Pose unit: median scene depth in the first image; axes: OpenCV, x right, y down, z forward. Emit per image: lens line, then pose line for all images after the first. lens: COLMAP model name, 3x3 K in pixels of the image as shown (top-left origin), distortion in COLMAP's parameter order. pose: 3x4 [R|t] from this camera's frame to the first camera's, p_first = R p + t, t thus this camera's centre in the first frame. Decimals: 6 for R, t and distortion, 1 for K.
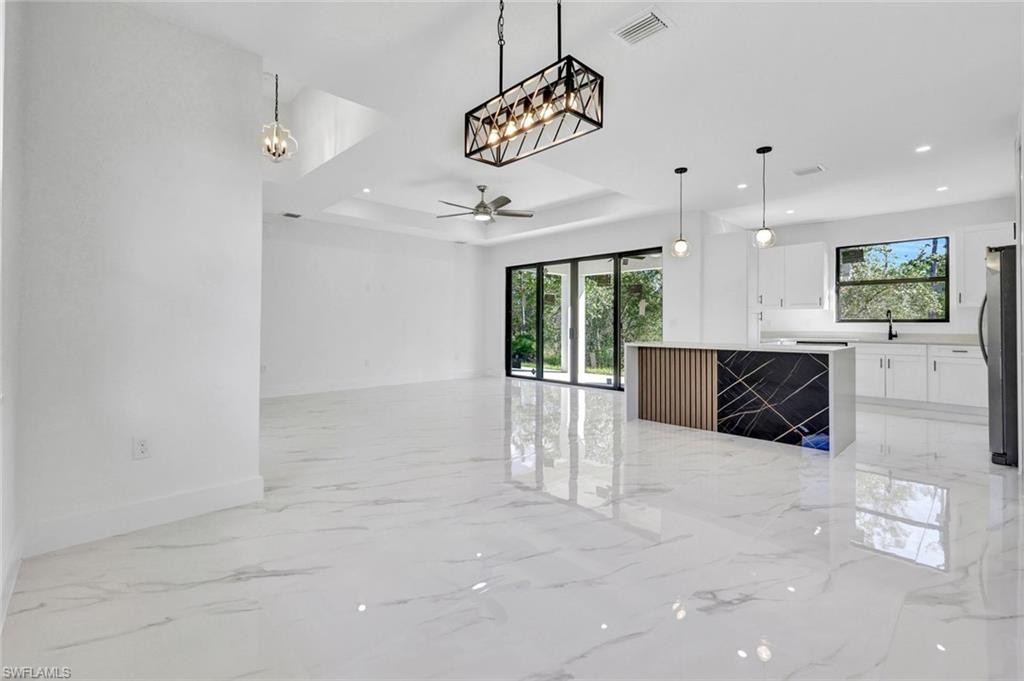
lens RADIAL K [[448.2, 0, 519.2], [0, 448.2, 323.5], [0, 0, 1]] dist [-0.000376, -0.001082]
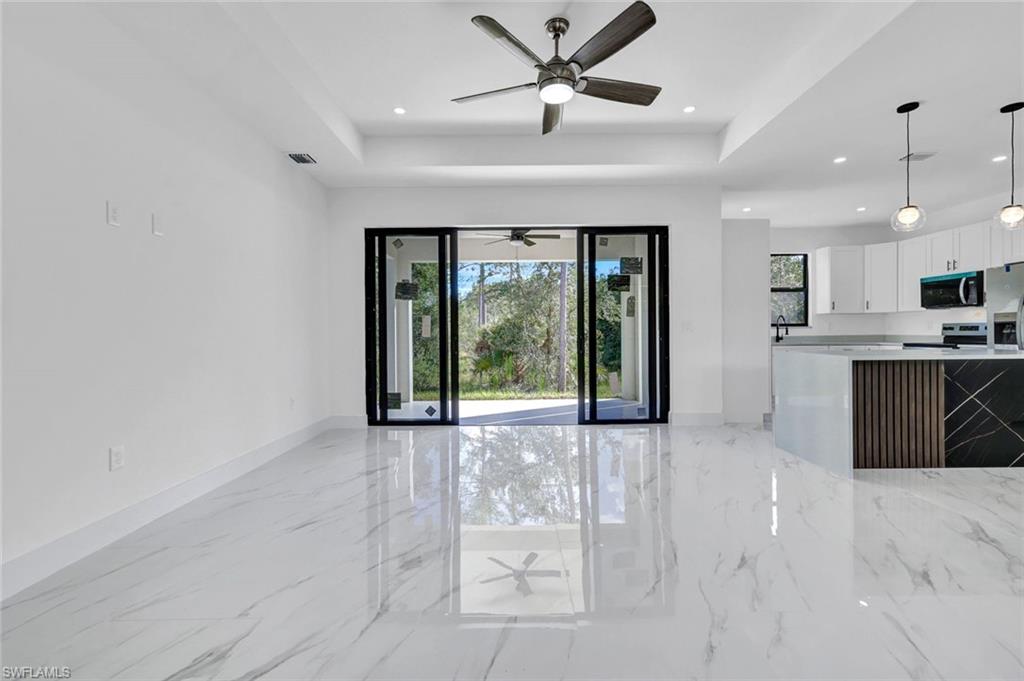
lens RADIAL K [[448.2, 0, 514.9], [0, 448.2, 343.0], [0, 0, 1]] dist [-0.000376, -0.001082]
pose [[0.702336, -0.025734, 0.711380, -0.554468], [0.009934, 0.999603, 0.026353, 0.003432], [-0.711776, -0.011442, 0.702313, 0.905961]]
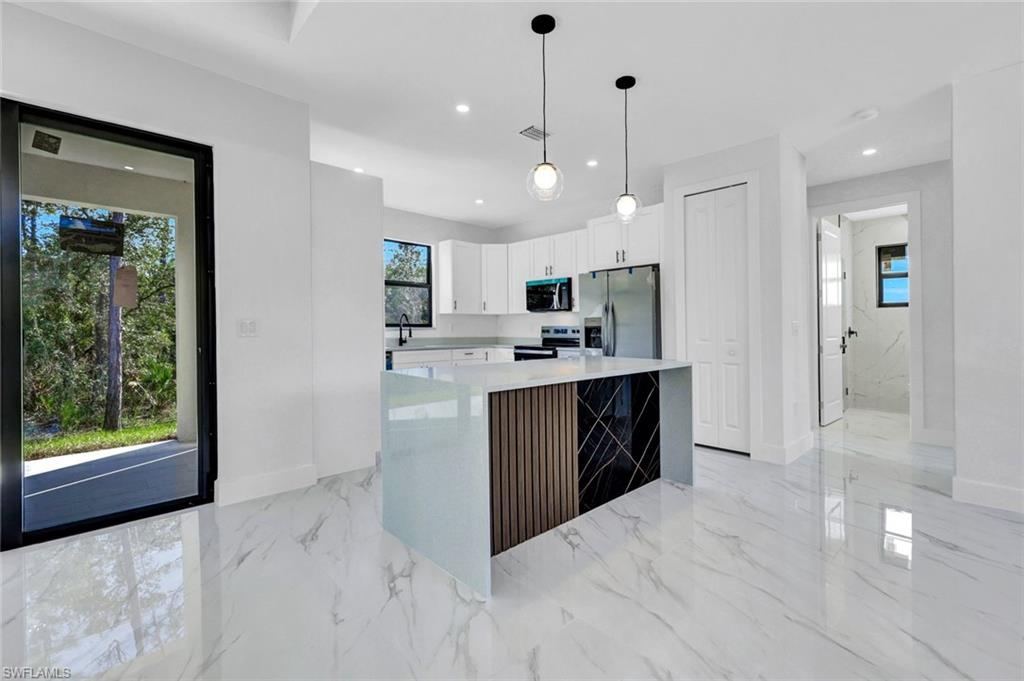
lens RADIAL K [[448.2, 0, 519.8], [0, 448.2, 336.8], [0, 0, 1]] dist [-0.000376, -0.001082]
pose [[0.013725, -0.022561, 0.999651, -0.131618], [-0.002101, 0.999743, 0.022592, -0.005249], [-0.999904, -0.002410, 0.013674, 0.980927]]
